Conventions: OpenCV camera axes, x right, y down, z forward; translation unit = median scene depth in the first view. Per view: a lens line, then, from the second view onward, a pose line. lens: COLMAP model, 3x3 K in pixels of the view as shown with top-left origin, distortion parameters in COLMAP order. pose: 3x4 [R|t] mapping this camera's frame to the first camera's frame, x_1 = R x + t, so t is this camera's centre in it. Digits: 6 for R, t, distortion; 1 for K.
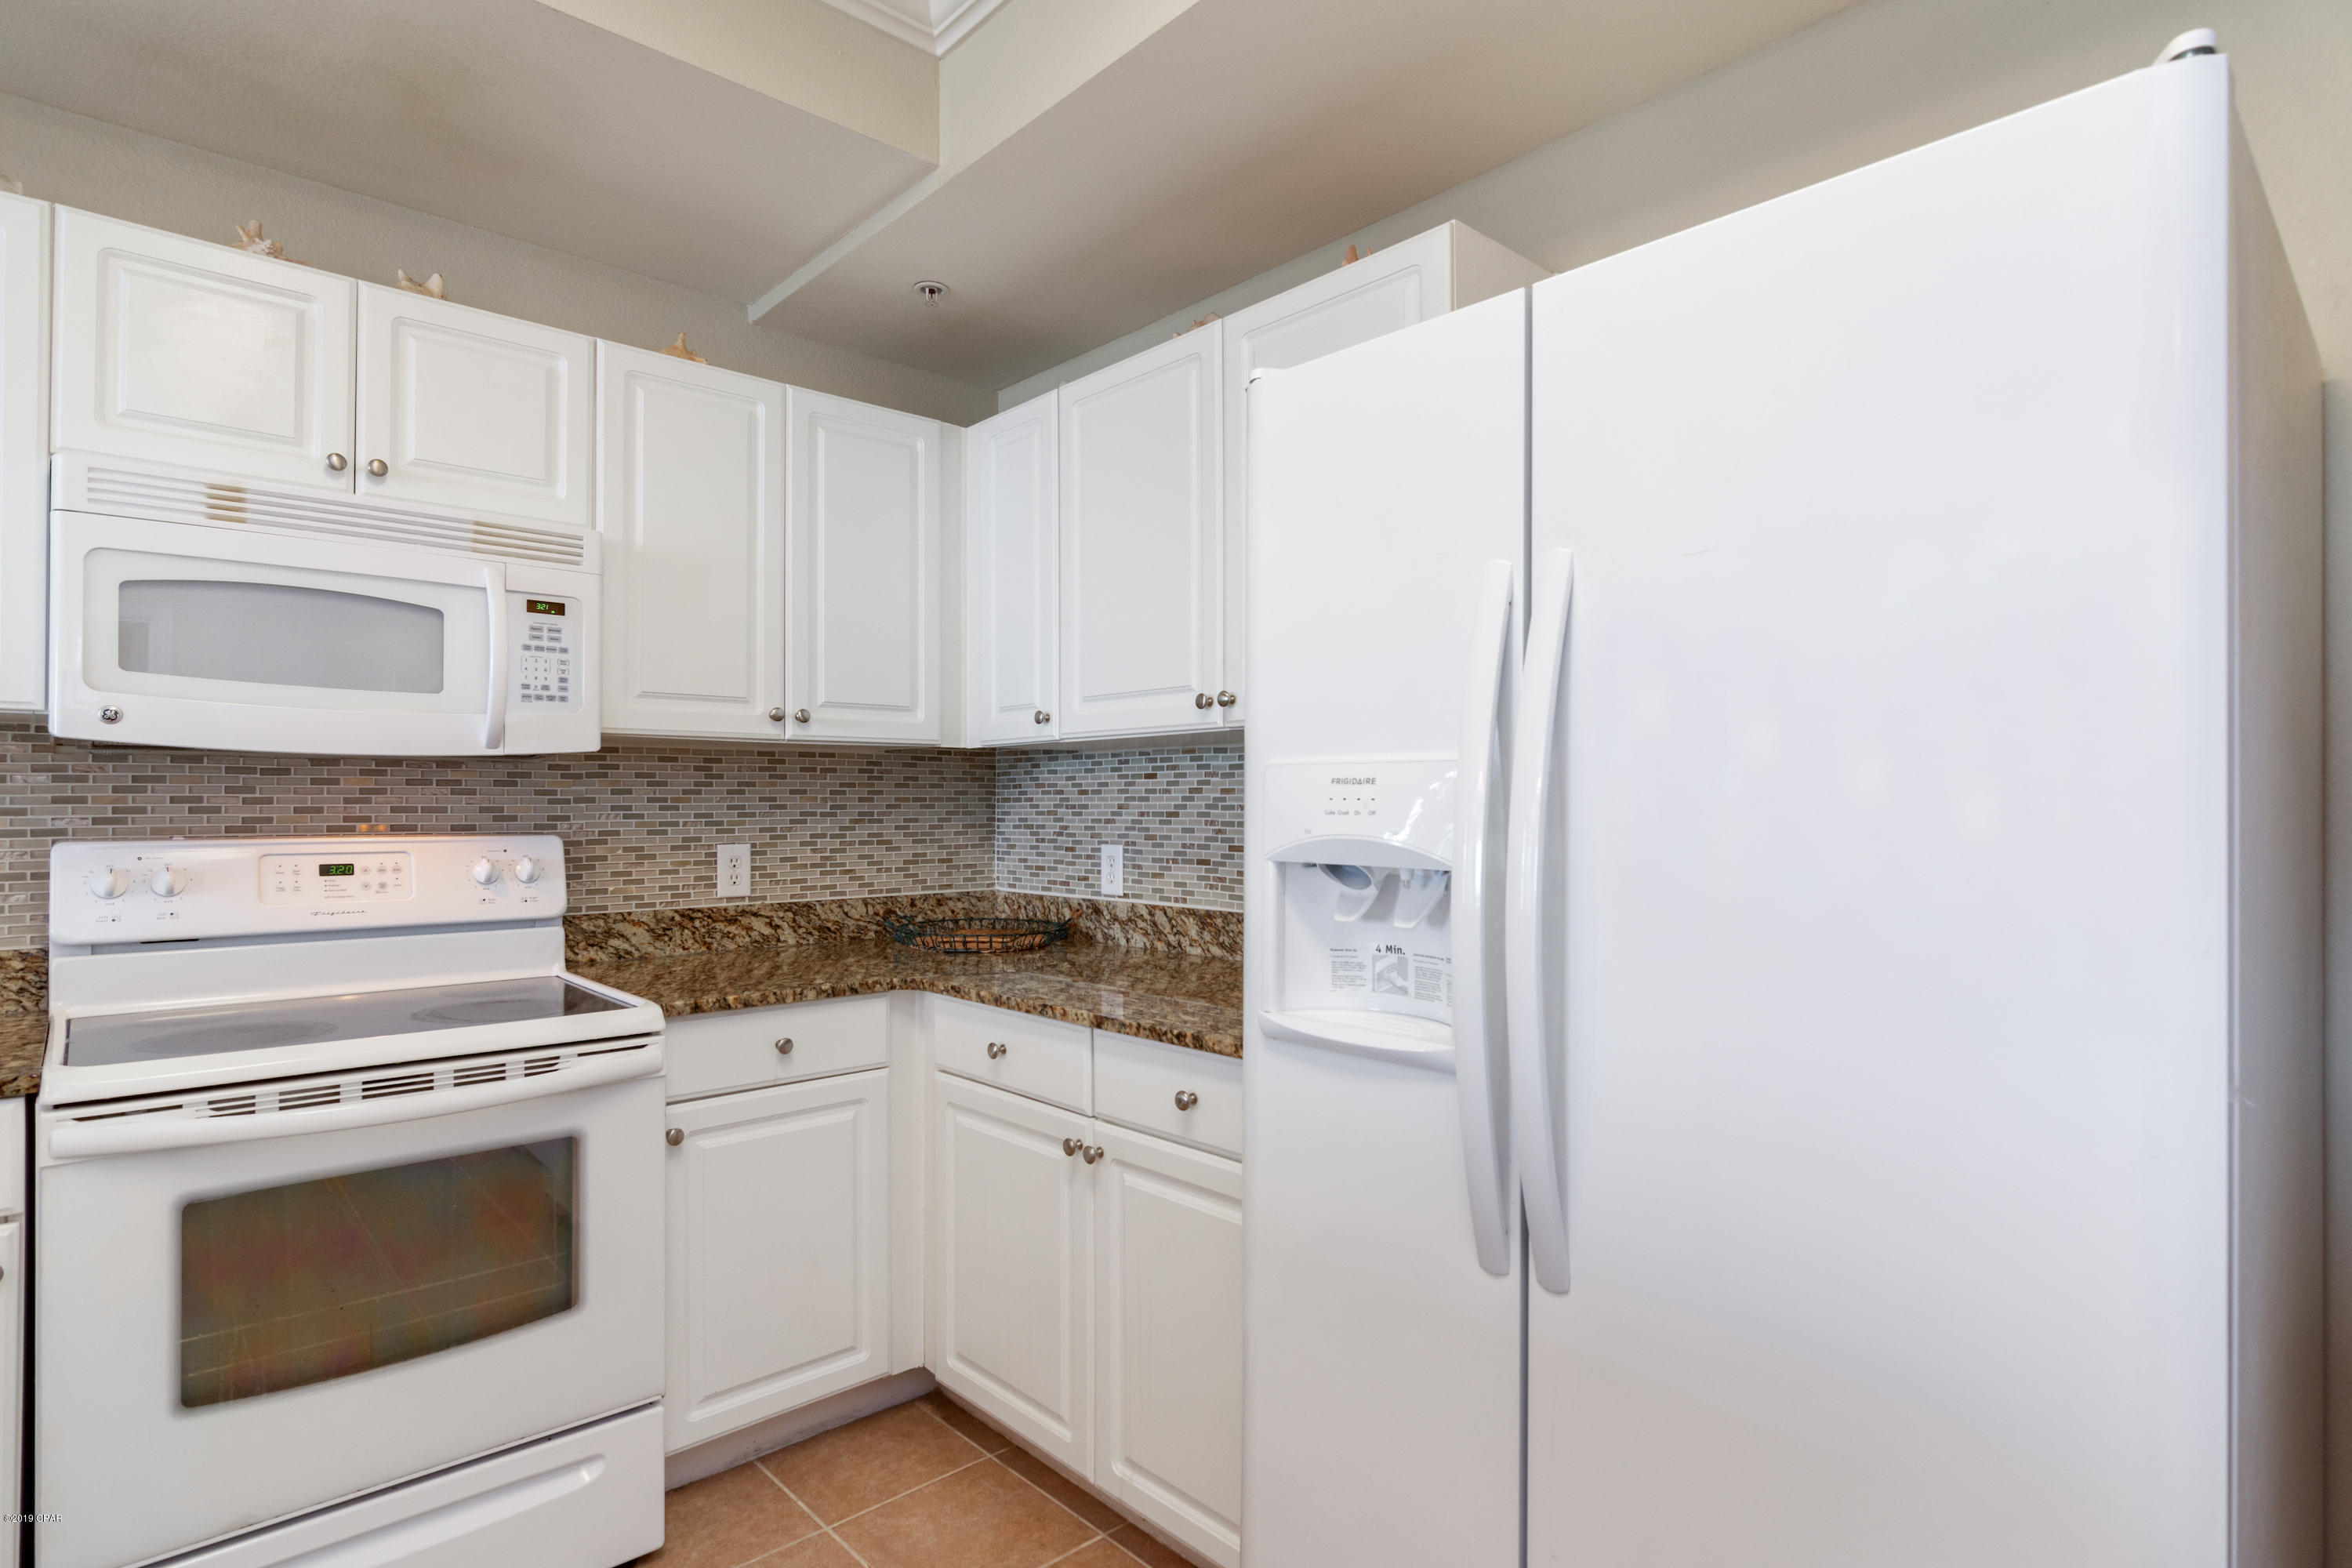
lens RADIAL K [[1203.9, 0, 1236.6], [0, 1203.9, 787.8], [0, 0, 1]] dist [-0.002604, -0.001025]
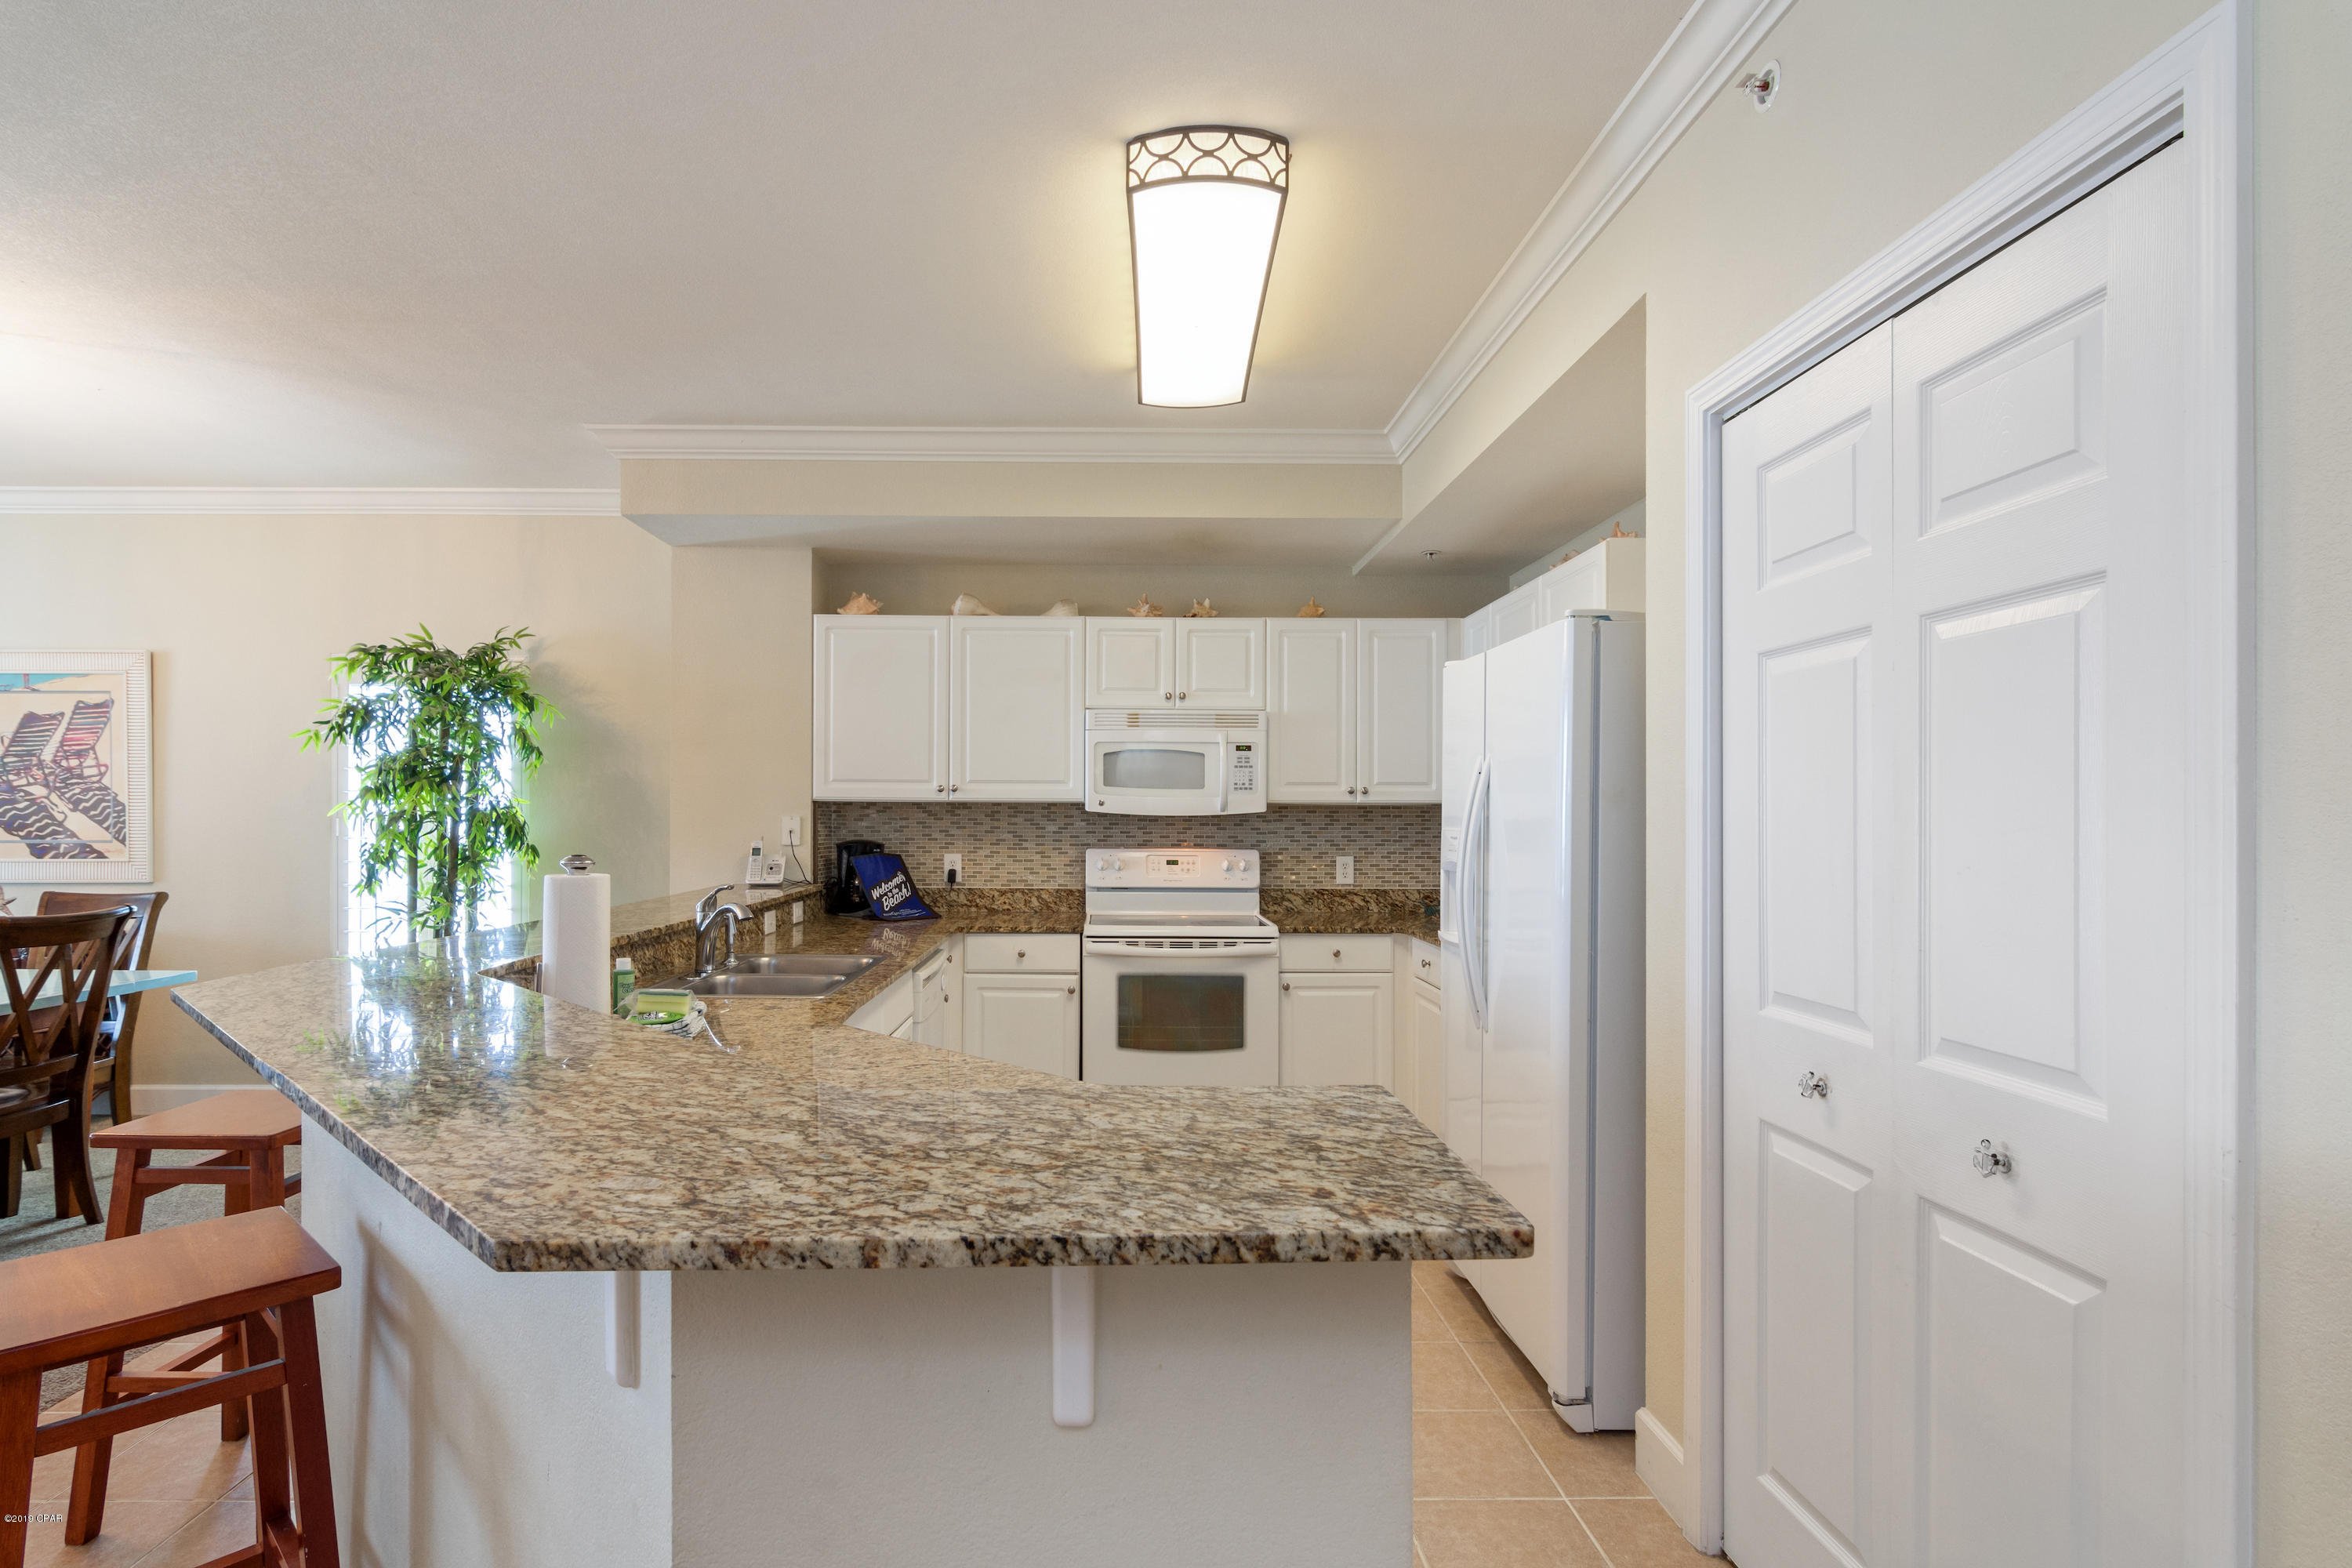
lens RADIAL K [[1196.5, 0, 1083.6], [0, 1196.5, 816.3], [0, 0, 1]] dist [-0.001696, 0.000492]
pose [[0.709503, 0.003618, -0.704694, 0.744074], [0.005323, 0.999931, 0.010494, -0.045658], [0.704683, -0.011197, 0.709434, -0.750490]]
